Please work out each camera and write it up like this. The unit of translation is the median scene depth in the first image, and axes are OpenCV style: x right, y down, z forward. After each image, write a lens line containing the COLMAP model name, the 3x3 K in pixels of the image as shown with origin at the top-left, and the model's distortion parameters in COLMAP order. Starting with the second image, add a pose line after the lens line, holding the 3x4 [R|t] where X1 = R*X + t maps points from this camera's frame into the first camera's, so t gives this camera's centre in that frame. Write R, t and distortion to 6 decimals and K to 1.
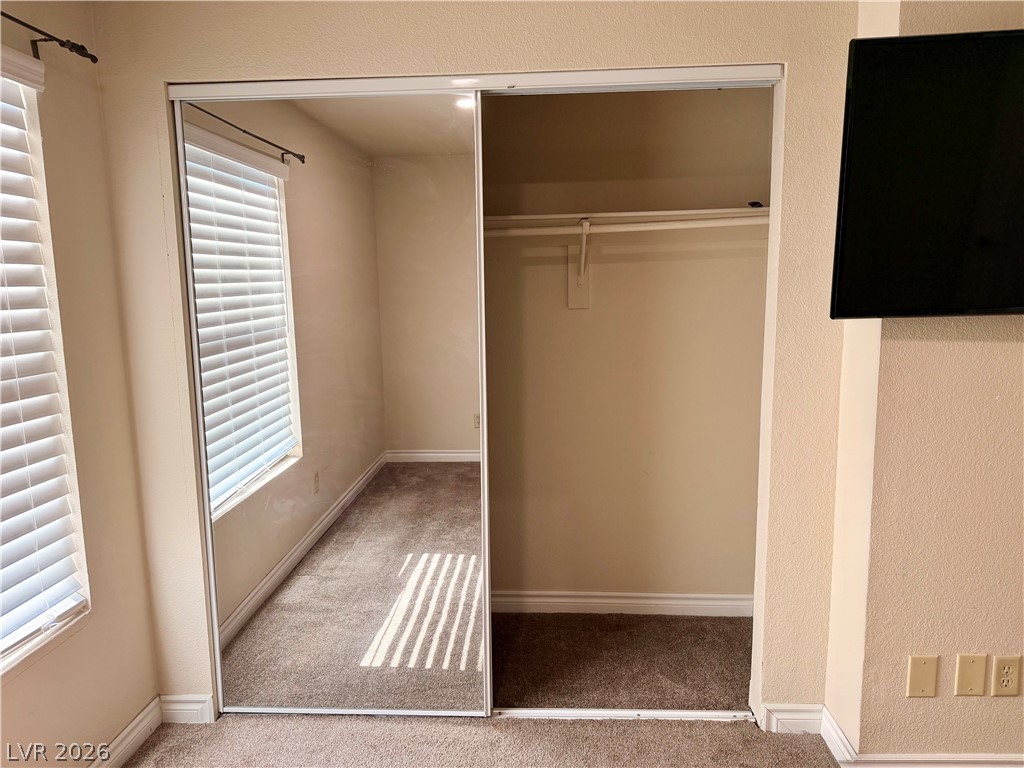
lens RADIAL K [[721.0, 0, 509.9], [0, 721.0, 380.9], [0, 0, 1]] dist [0.055569, -0.054299]
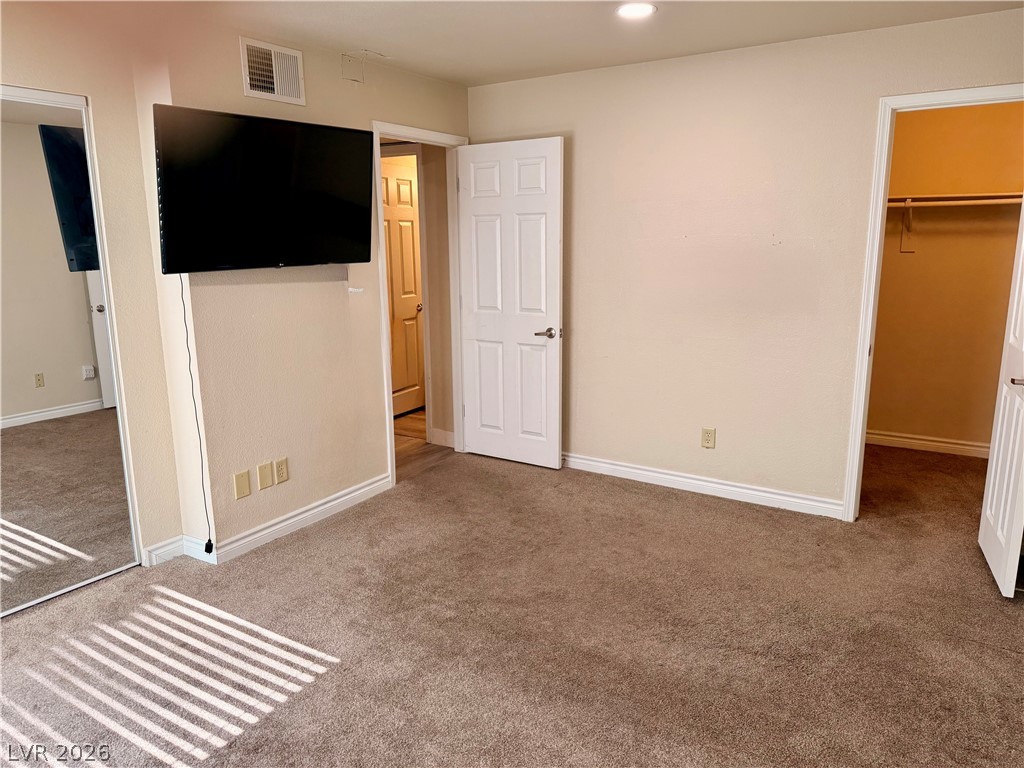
lens RADIAL K [[721.0, 0, 516.8], [0, 721.0, 383.0], [0, 0, 1]] dist [0.055569, -0.054299]
pose [[0.507454, -0.169077, 0.844928, -0.497787], [0.122678, 0.984748, 0.123377, 0.041853], [-0.852901, 0.041046, 0.520456, -0.432155]]
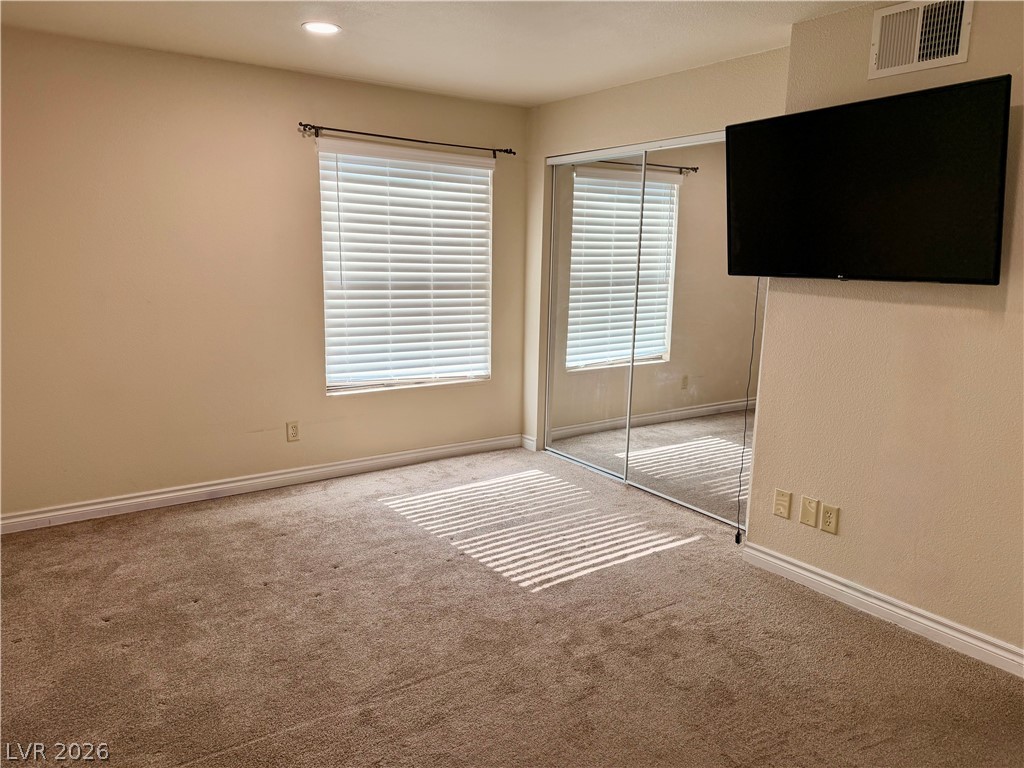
lens RADIAL K [[721.0, 0, 509.7], [0, 721.0, 384.9], [0, 0, 1]] dist [0.055569, -0.054299]
pose [[0.607240, 0.173810, -0.775274, 1.400428], [-0.137218, 0.984058, 0.113141, 0.047362], [0.782579, 0.037678, 0.621410, -0.478583]]
